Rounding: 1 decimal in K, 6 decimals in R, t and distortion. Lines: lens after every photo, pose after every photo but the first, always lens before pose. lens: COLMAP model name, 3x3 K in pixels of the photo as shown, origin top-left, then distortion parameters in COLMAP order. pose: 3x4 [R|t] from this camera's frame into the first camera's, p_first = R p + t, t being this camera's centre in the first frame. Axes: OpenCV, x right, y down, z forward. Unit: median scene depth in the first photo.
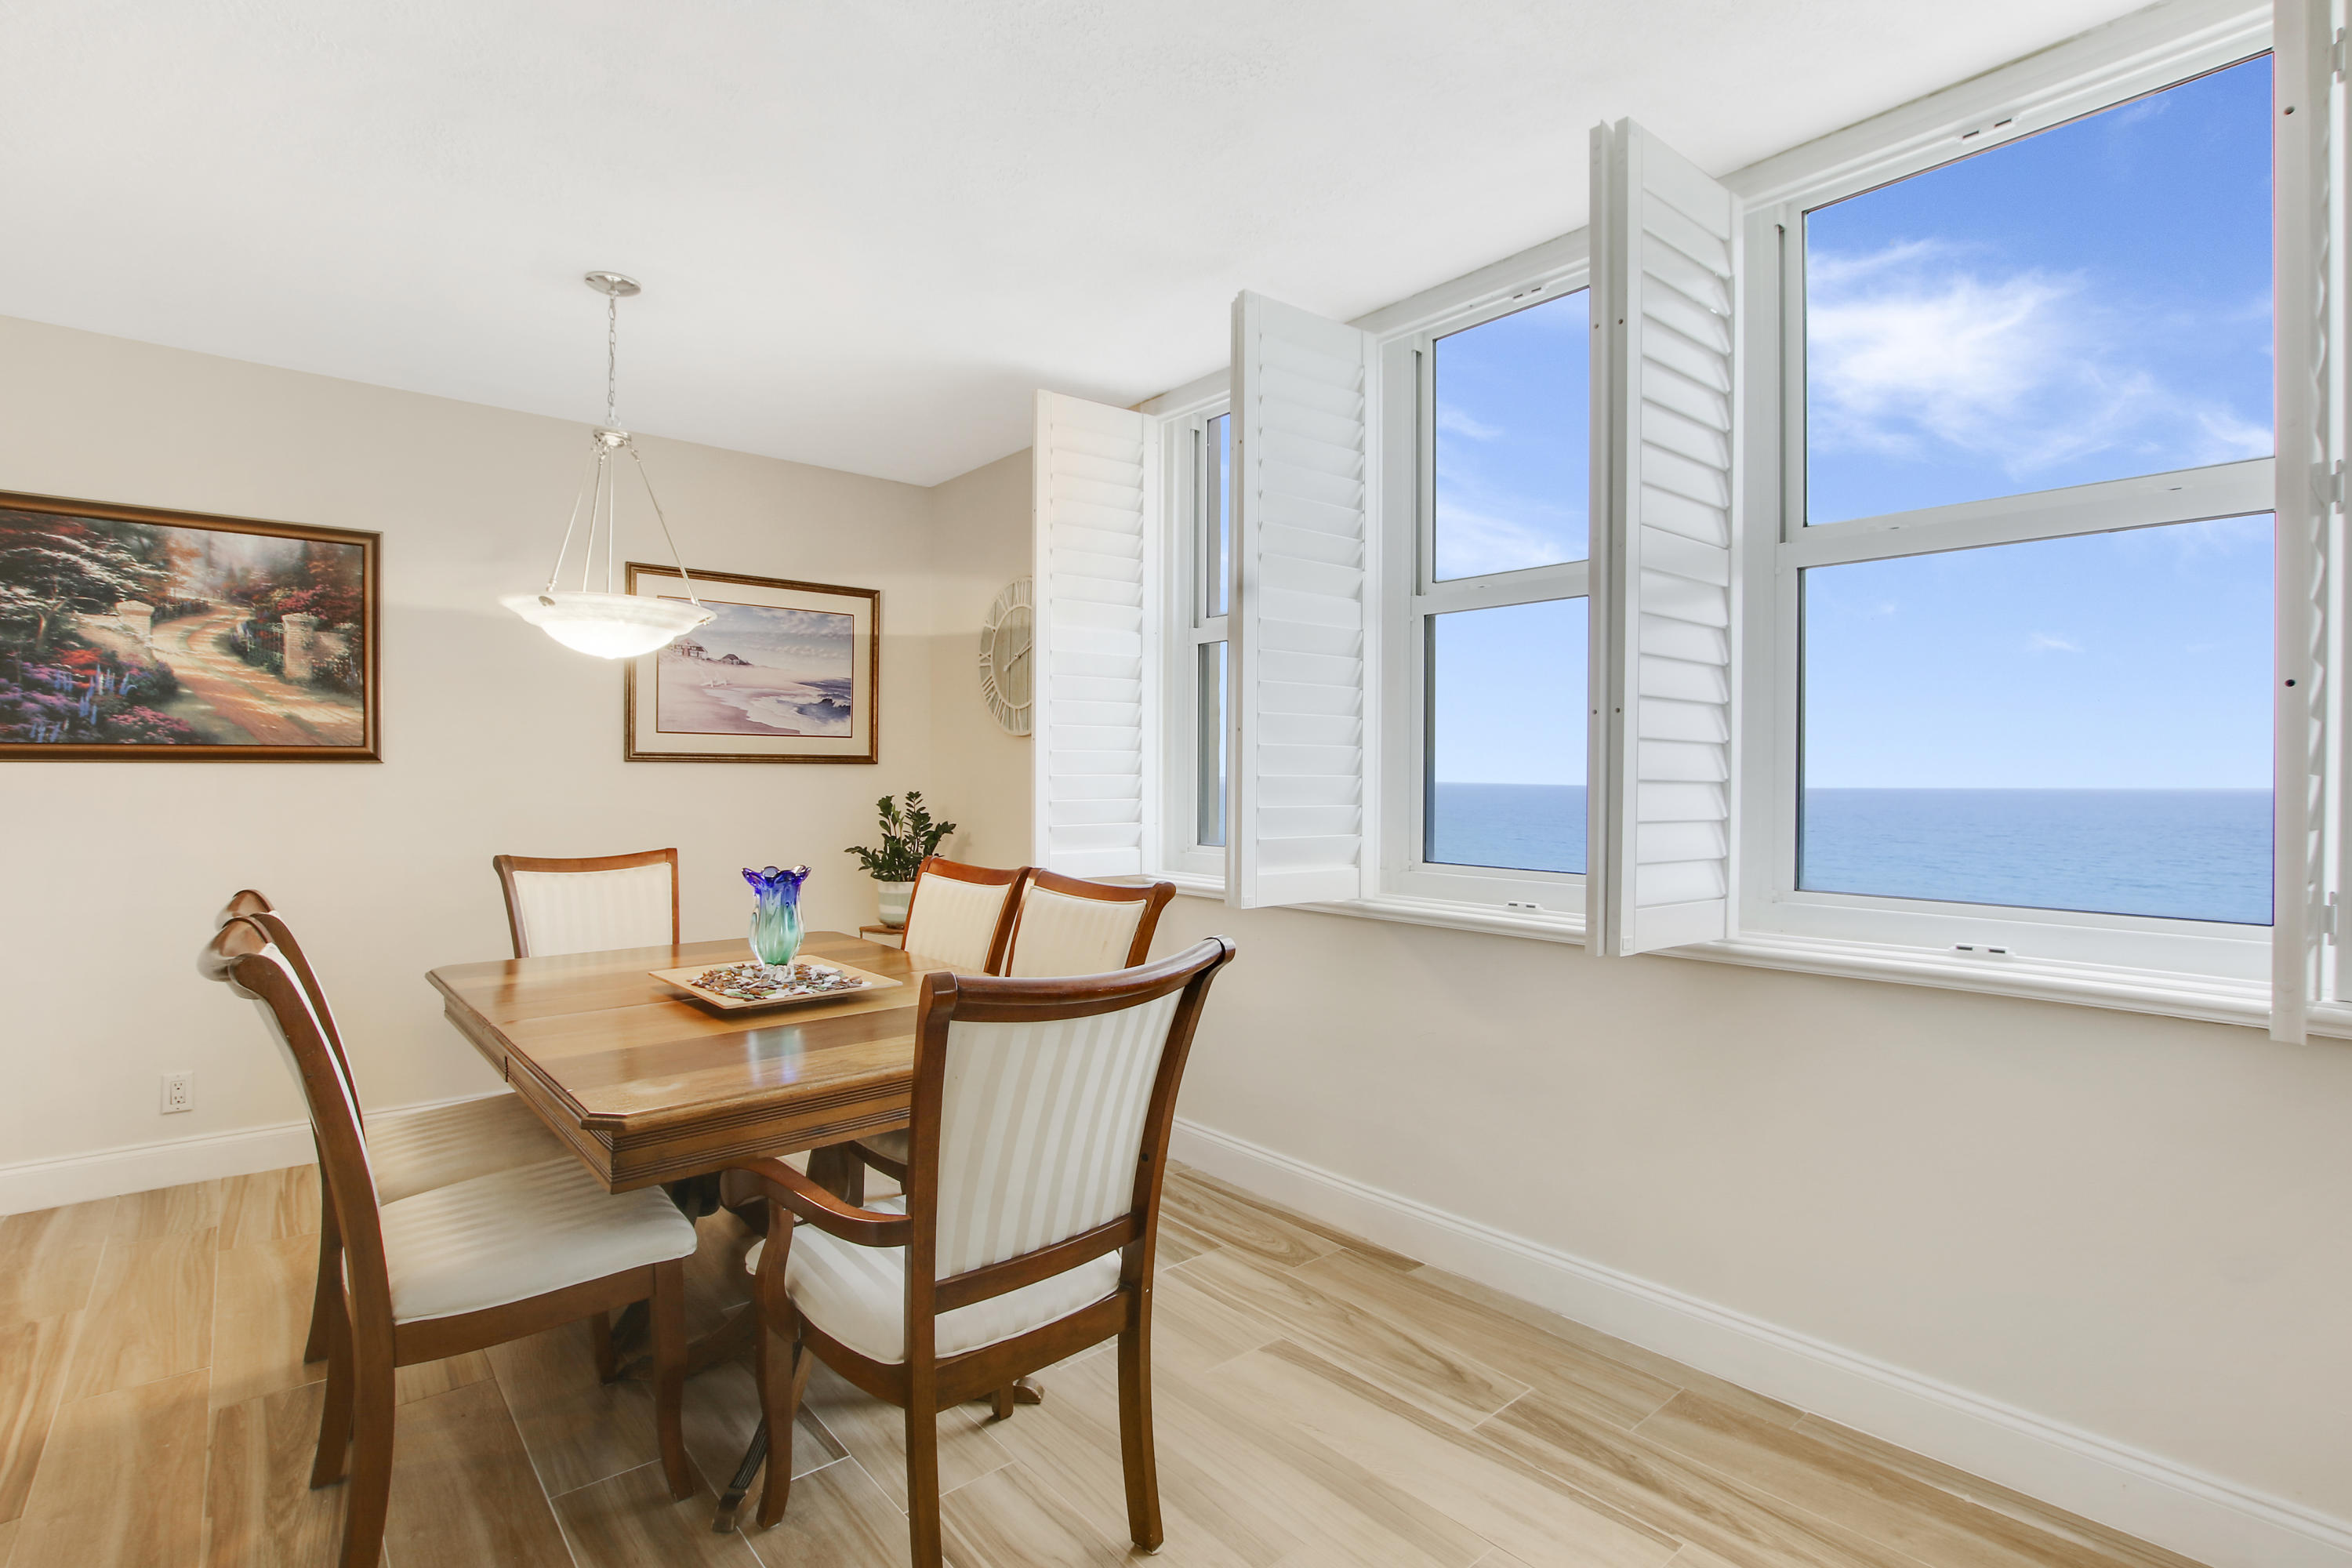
lens RADIAL K [[1109.0, 0, 1176.7], [0, 1109.0, 779.9], [0, 0, 1]] dist [-0.019413, 0.000456]
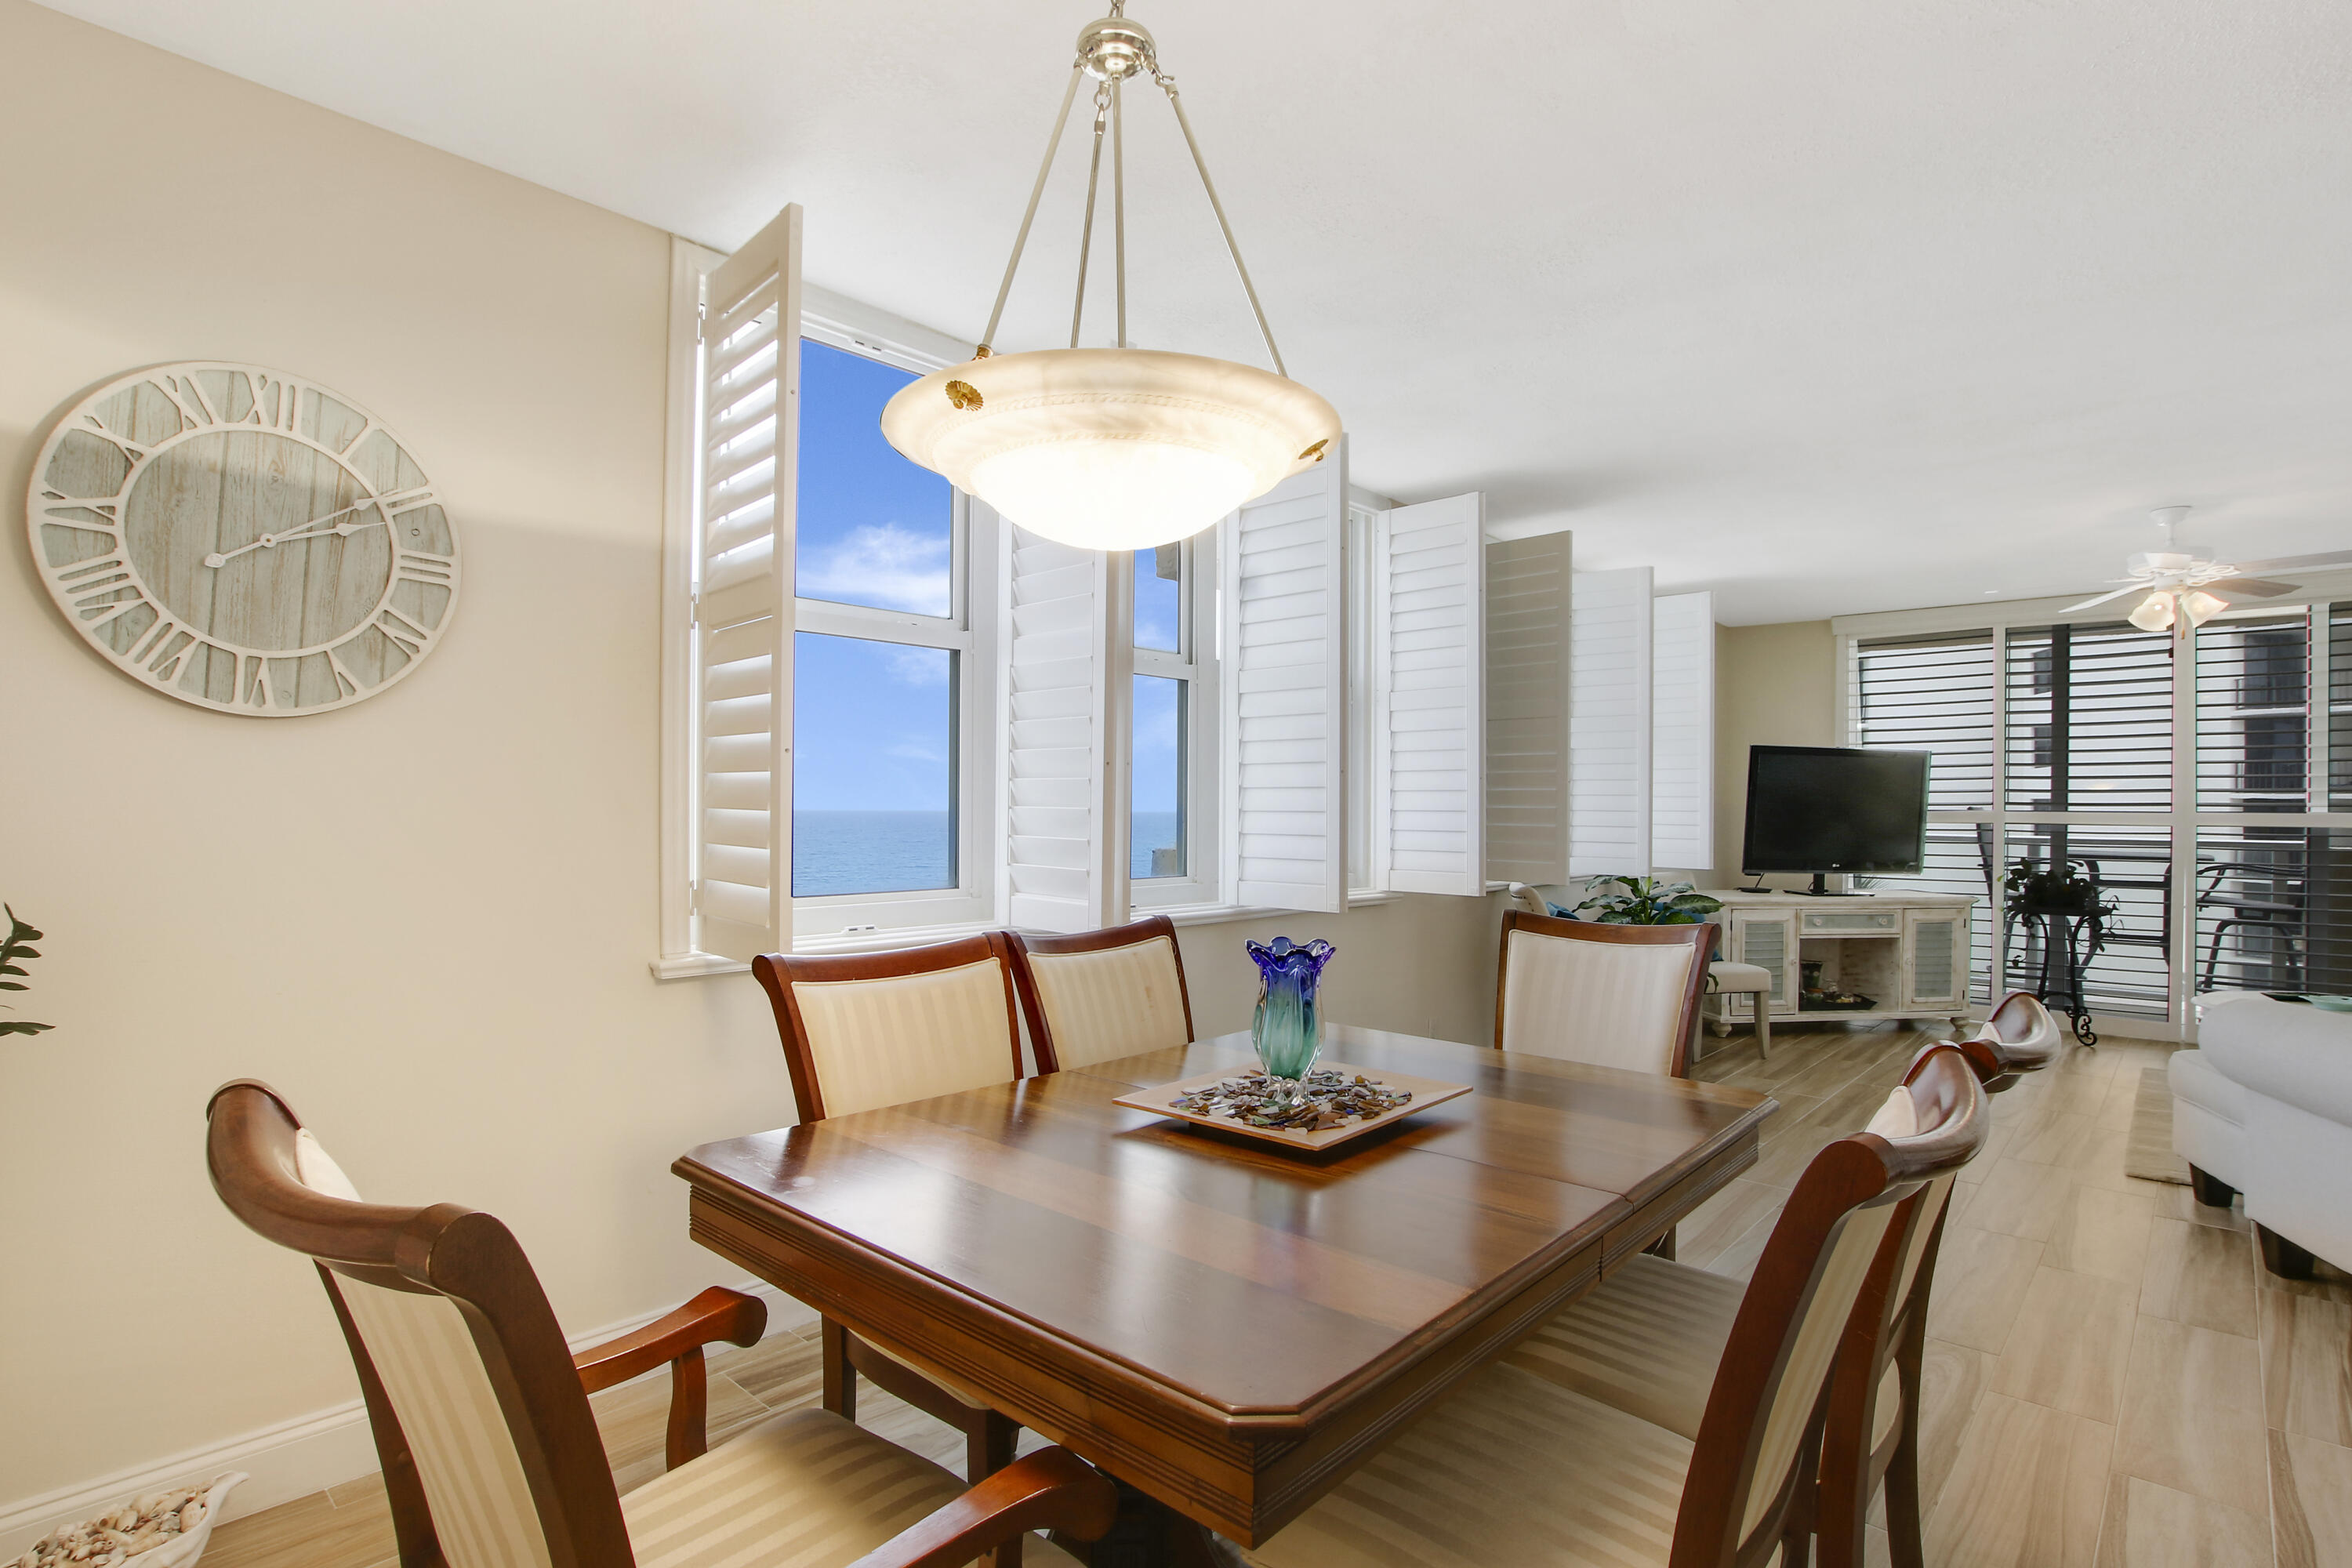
lens RADIAL K [[1149.5, 0, 1177.6], [0, 1149.5, 794.2], [0, 0, 1]] dist [-0.016911, 0.001921]
pose [[-0.115313, 0.004035, 0.993321, -0.808560], [-0.003160, 0.999985, -0.004428, -0.009416], [-0.993324, -0.003650, -0.115299, 0.852815]]
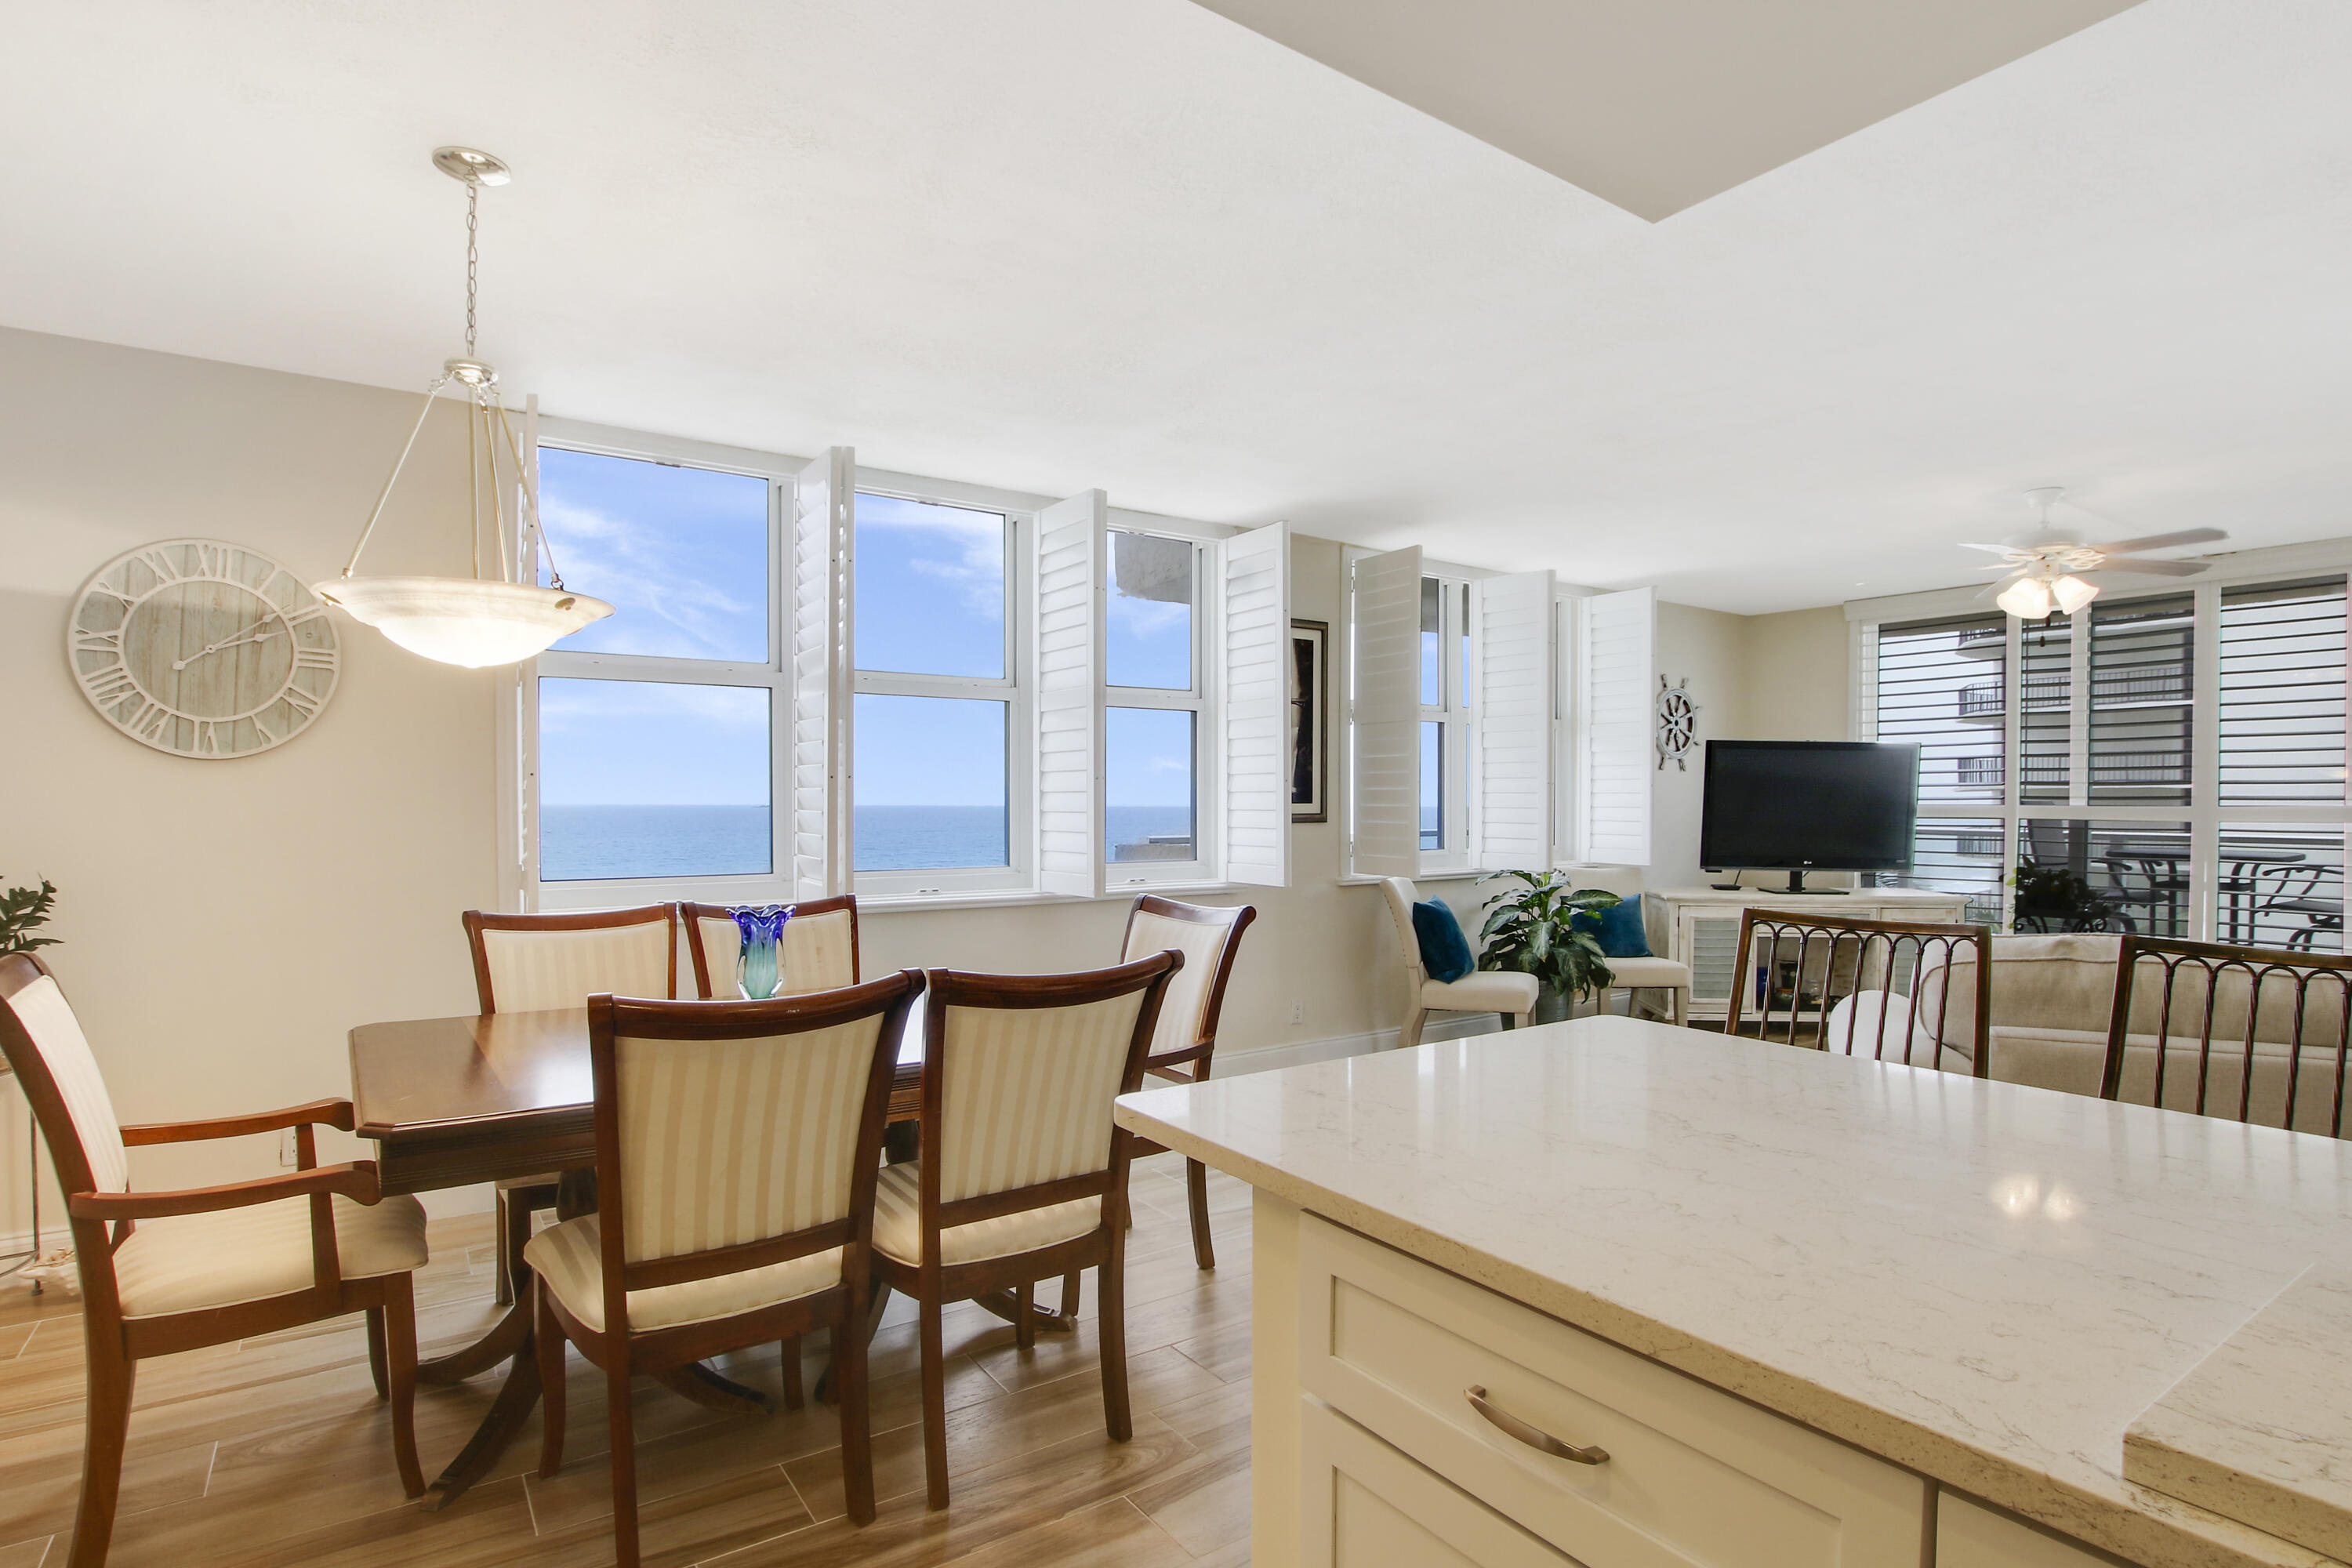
lens RADIAL K [[1178.0, 0, 1163.1], [0, 1178.0, 818.4], [0, 0, 1]] dist [-0.022638, 0.002679]
pose [[0.114125, -0.022029, 0.993222, -1.034576], [0.003511, 0.999757, 0.021771, -0.019391], [-0.993460, 0.001002, 0.114175, 0.367255]]
